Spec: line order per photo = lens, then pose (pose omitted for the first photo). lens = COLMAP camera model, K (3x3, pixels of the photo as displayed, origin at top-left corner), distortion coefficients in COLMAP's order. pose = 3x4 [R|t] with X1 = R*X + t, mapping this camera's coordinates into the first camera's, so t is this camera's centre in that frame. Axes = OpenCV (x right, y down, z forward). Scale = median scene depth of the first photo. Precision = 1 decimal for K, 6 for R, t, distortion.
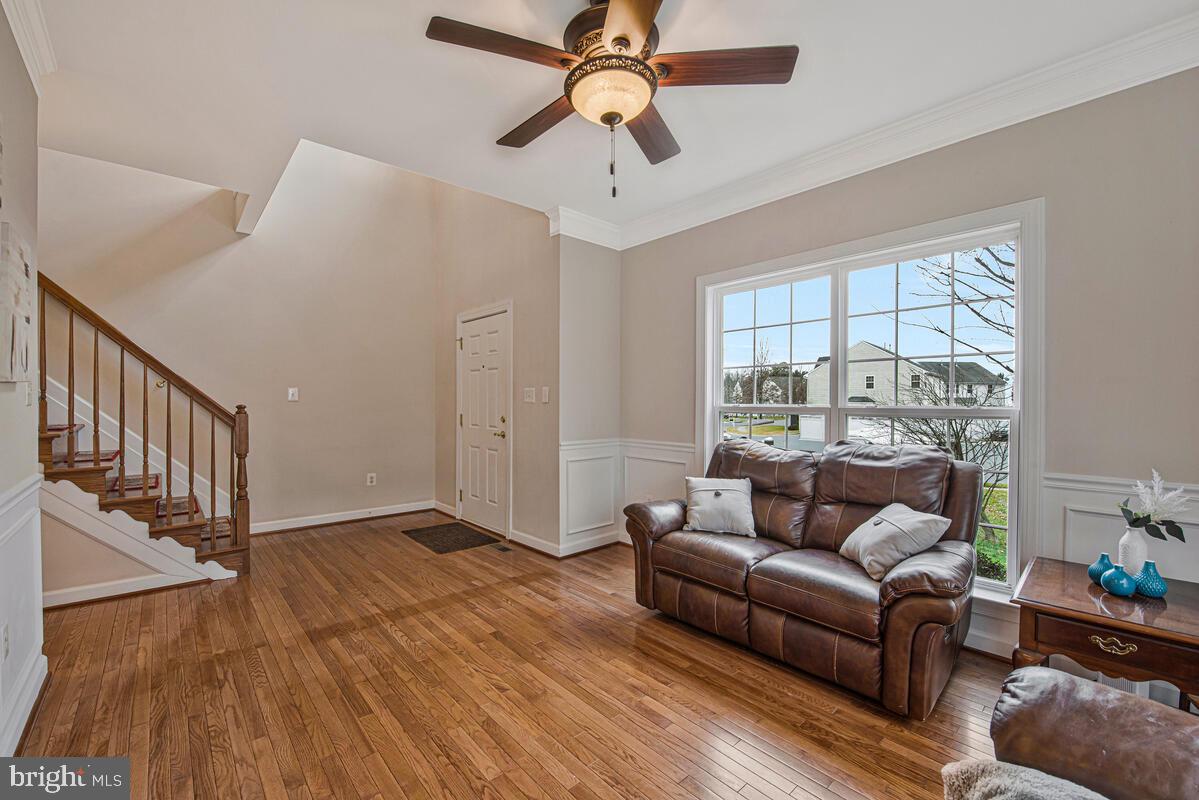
lens RADIAL K [[496.4, 0, 604.4], [0, 496.4, 402.9], [0, 0, 1]] dist [-0.000790, -0.000152]
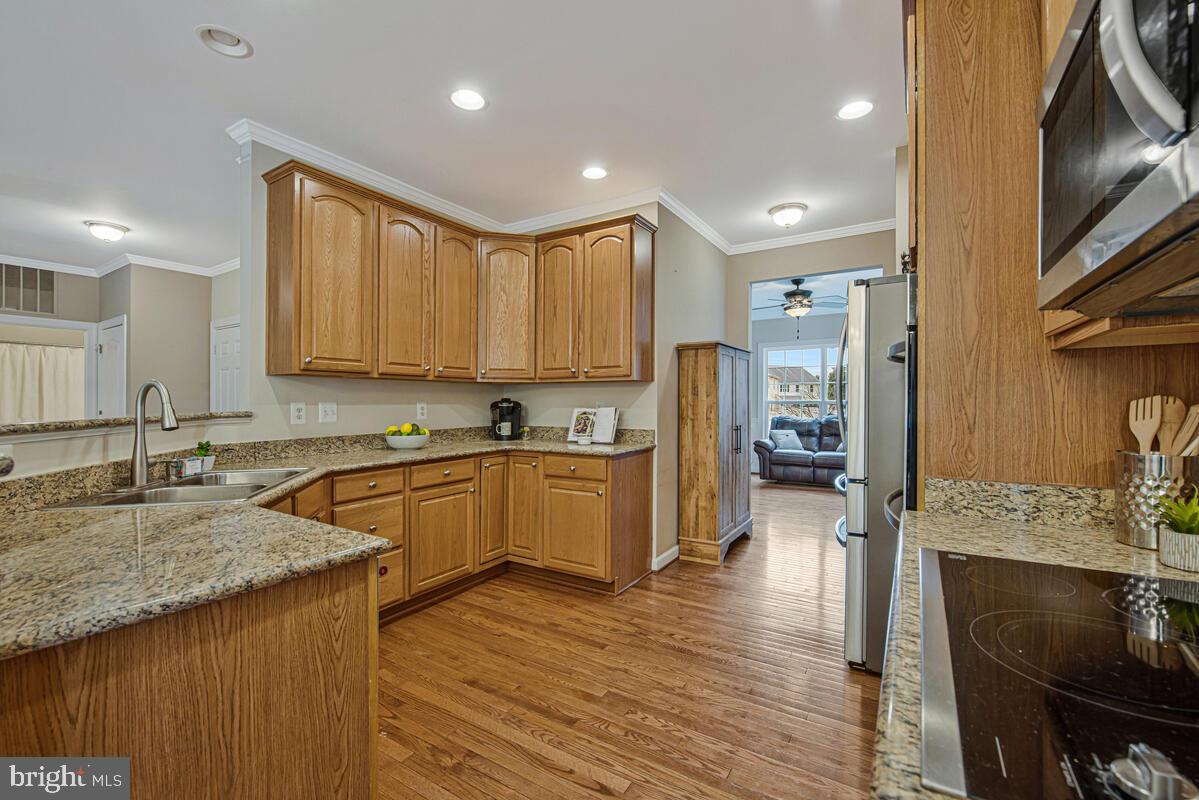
lens RADIAL K [[496.4, 0, 604.4], [0, 496.4, 402.9], [0, 0, 1]] dist [-0.000790, -0.000152]
pose [[0.958345, -0.003144, 0.285595, -1.401749], [0.002040, 0.999989, 0.004165, 0.006602], [-0.285605, -0.003408, 0.958341, -1.174780]]
